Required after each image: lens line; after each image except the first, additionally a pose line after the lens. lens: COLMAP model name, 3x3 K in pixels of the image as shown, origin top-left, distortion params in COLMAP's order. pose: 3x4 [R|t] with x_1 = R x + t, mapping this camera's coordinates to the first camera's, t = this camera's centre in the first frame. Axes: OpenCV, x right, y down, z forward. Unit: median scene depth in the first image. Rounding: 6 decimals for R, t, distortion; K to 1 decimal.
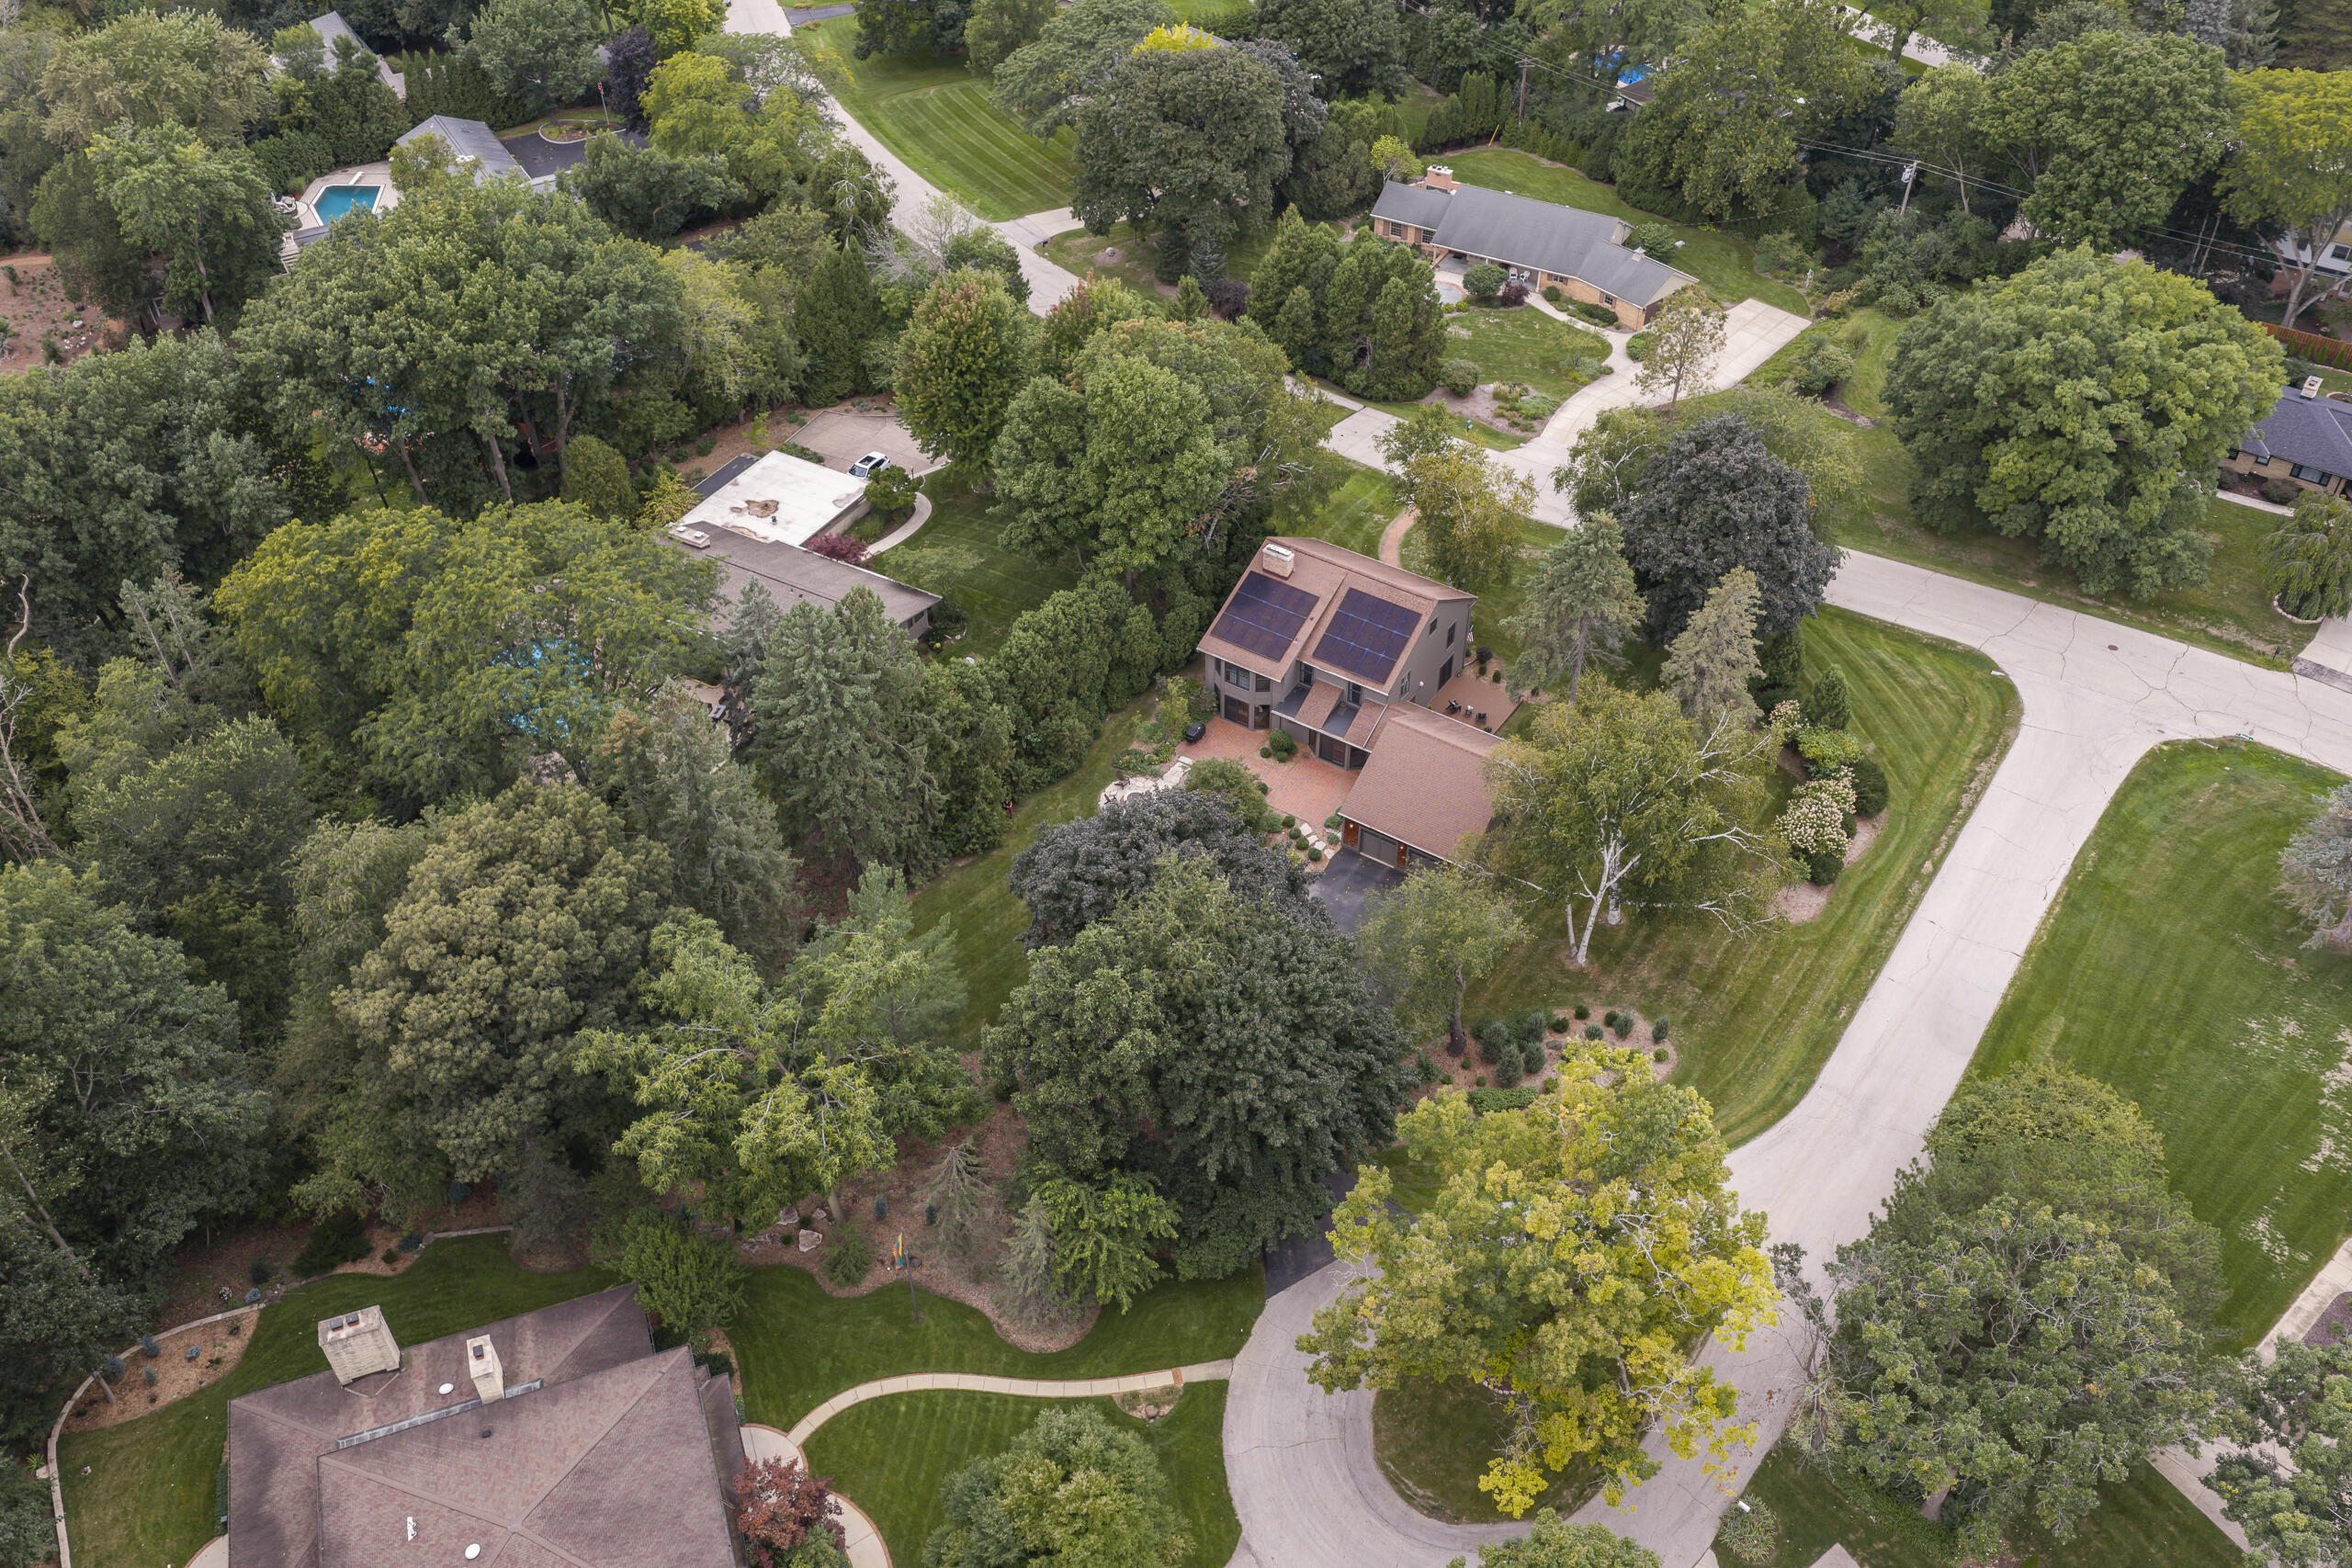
lens RADIAL K [[1946.3, 0, 1176.0], [0, 1946.3, 784.0], [0, 0, 1]] dist [0.000878, -0.010792]
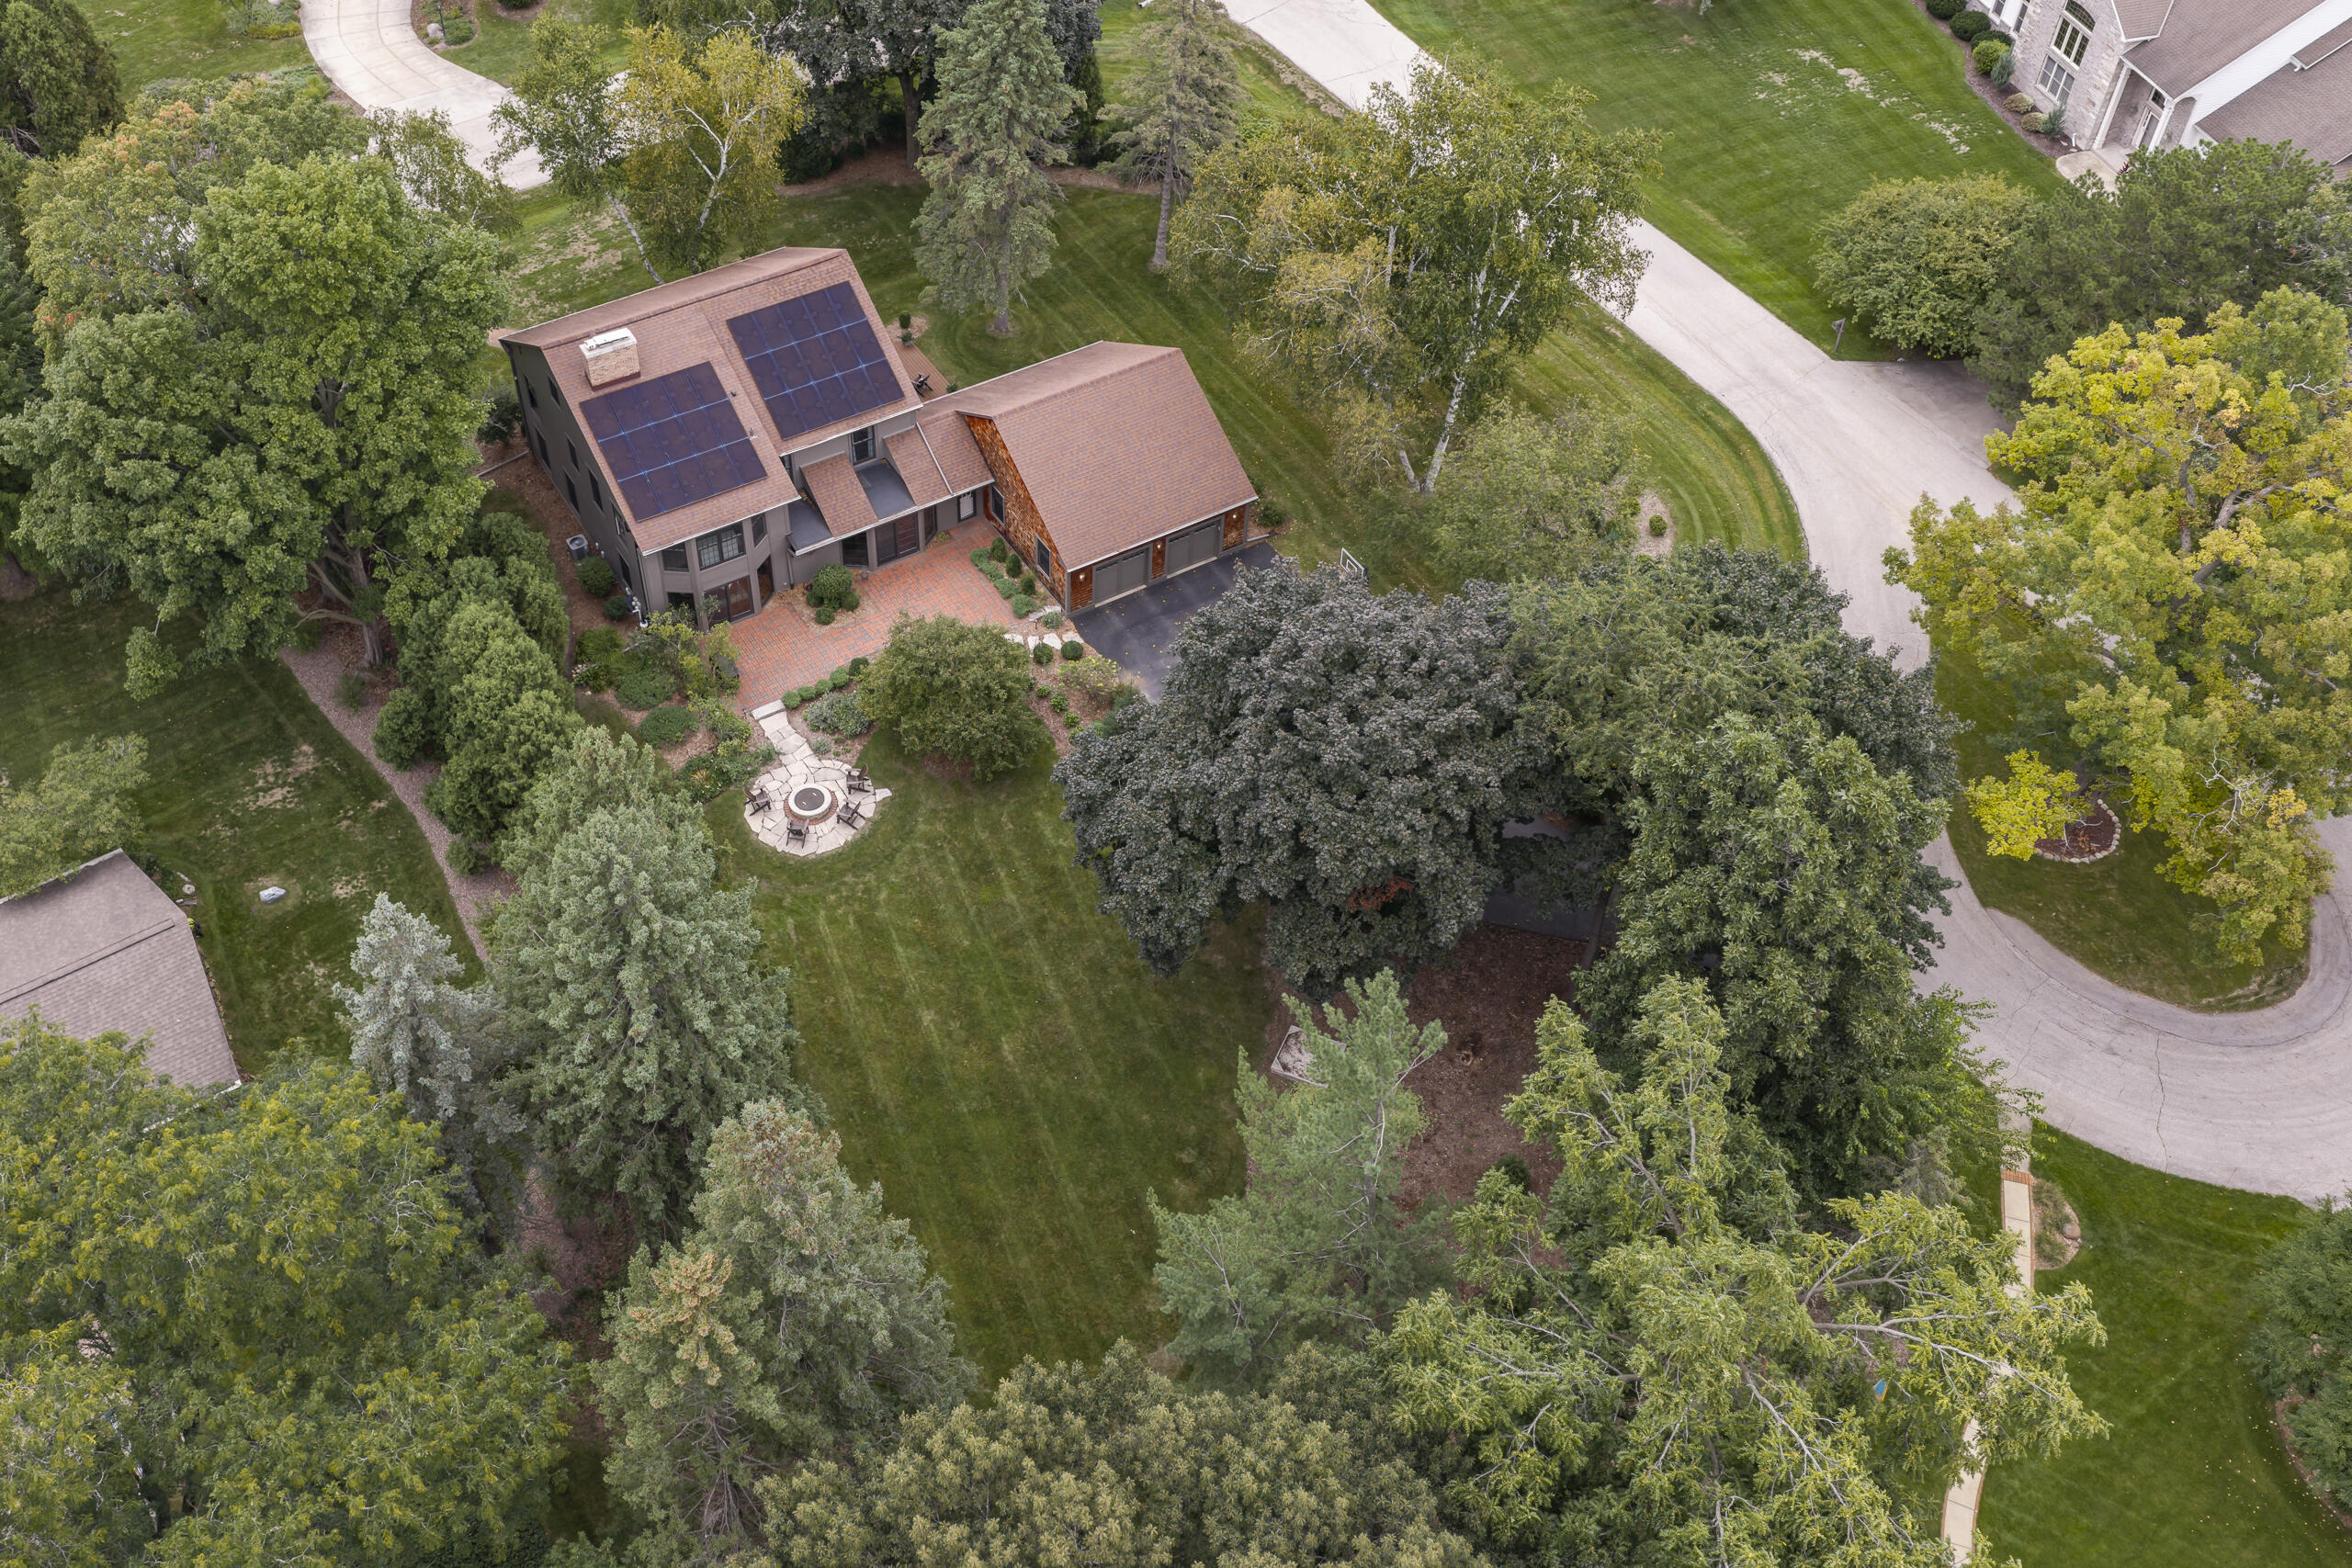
lens RADIAL K [[1946.3, 0, 1176.0], [0, 1946.3, 784.0], [0, 0, 1]] dist [0.000878, -0.010792]
pose [[0.432767, -0.700696, 0.567220, -0.298605], [0.571244, 0.699894, 0.428753, -0.181793], [-0.697419, 0.138471, 0.703159, 0.503277]]
